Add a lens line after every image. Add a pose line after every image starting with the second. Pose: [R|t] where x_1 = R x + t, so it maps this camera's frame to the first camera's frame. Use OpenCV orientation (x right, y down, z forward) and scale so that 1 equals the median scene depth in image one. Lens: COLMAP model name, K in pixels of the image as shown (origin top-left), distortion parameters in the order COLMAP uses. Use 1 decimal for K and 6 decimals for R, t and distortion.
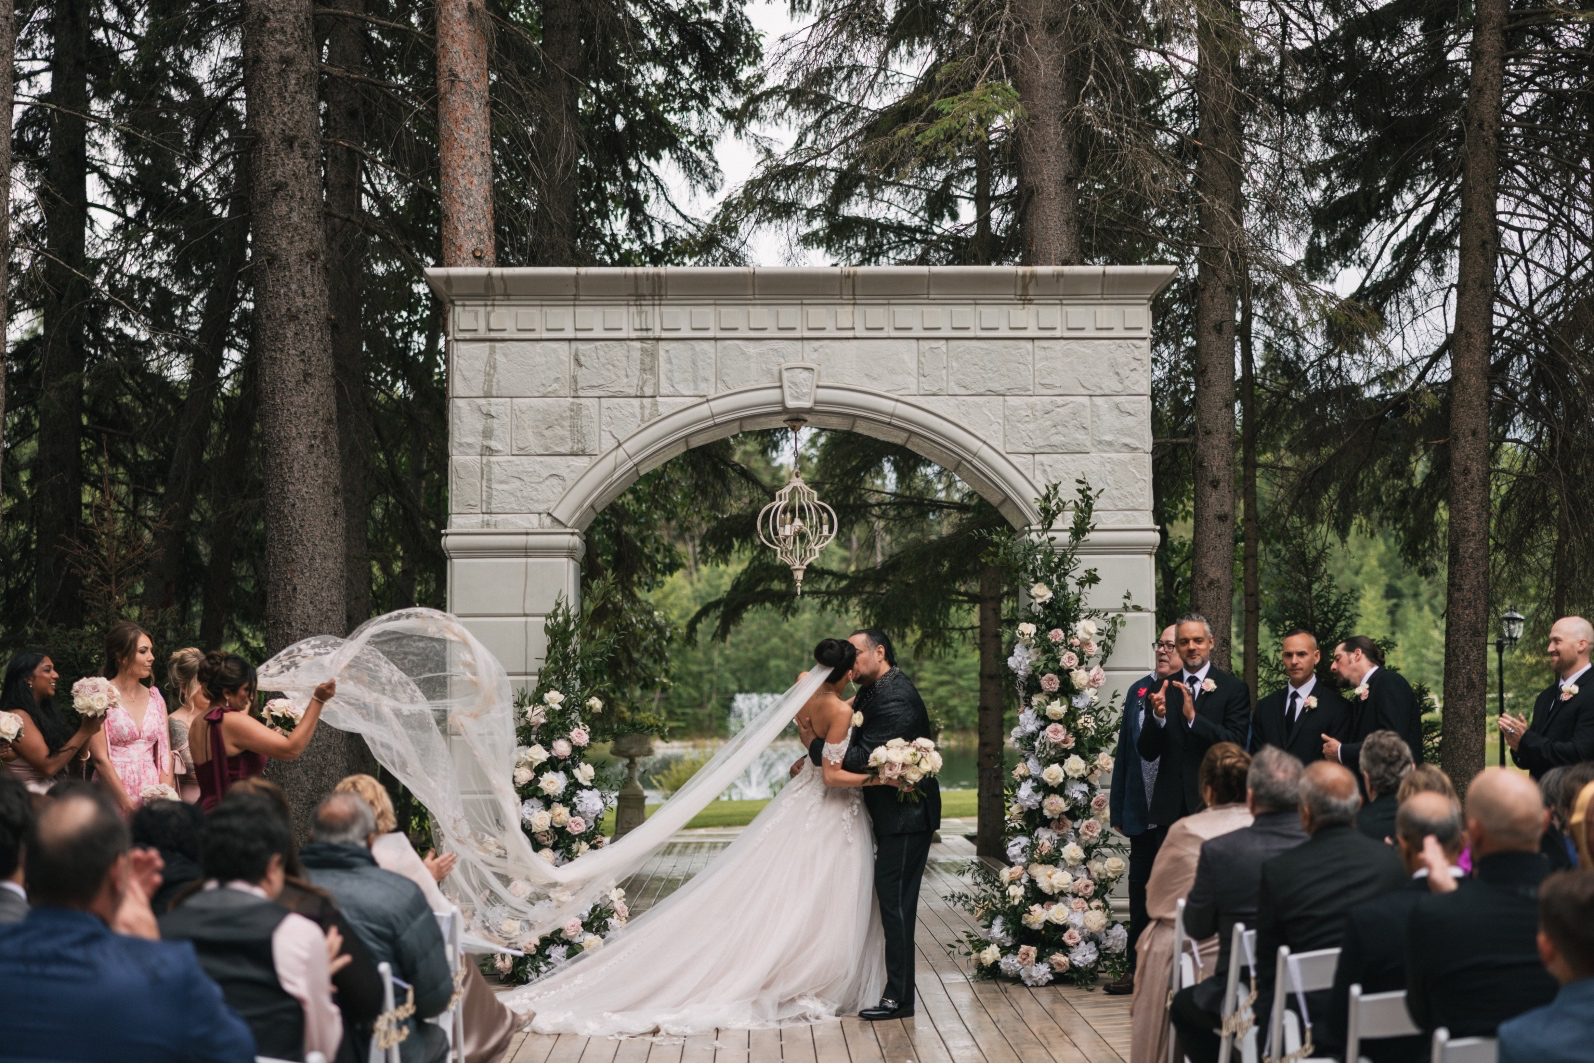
lens RADIAL K [[3562.0, 0, 891.3], [0, 3562.0, 384.2], [0, 0, 1]] dist [0.044801, 0.250399]
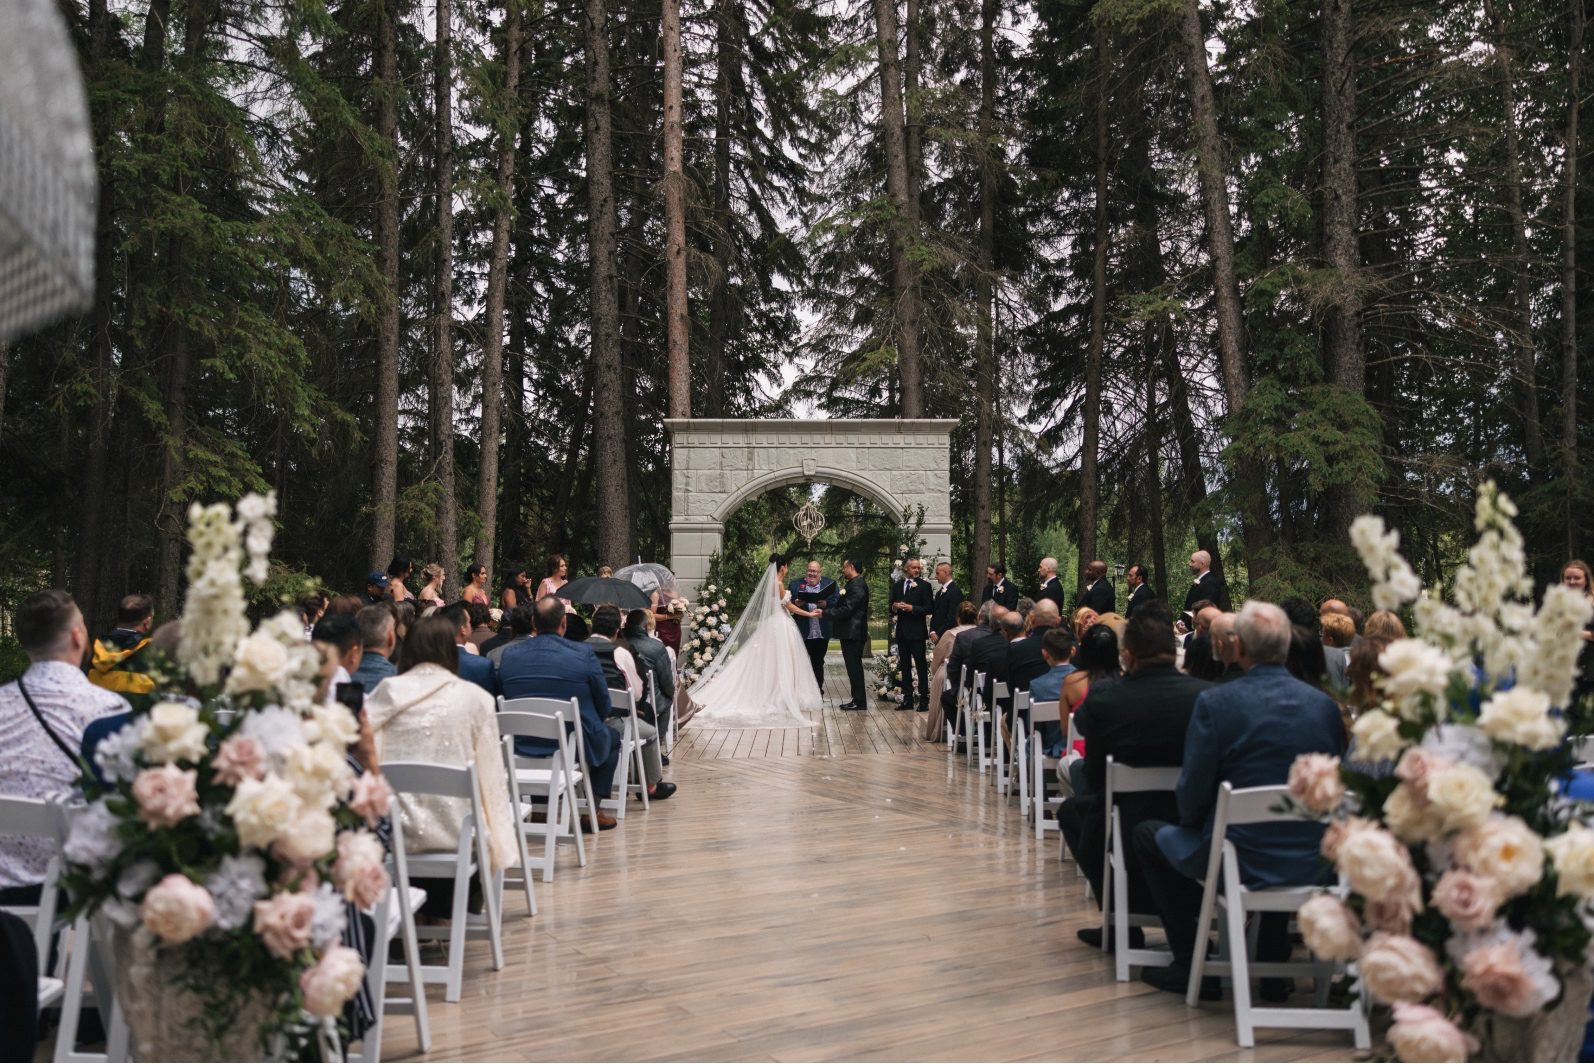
lens RADIAL K [[1609.7, 0, 790.3], [0, 1609.7, 432.2], [0, 0, 1]] dist [0.004734, 0.000721]
pose [[0.998846, 0.005464, -0.047712, 0.014914], [-0.006506, 0.999743, -0.021701, 0.001308], [0.047581, 0.021986, 0.998625, -0.145238]]
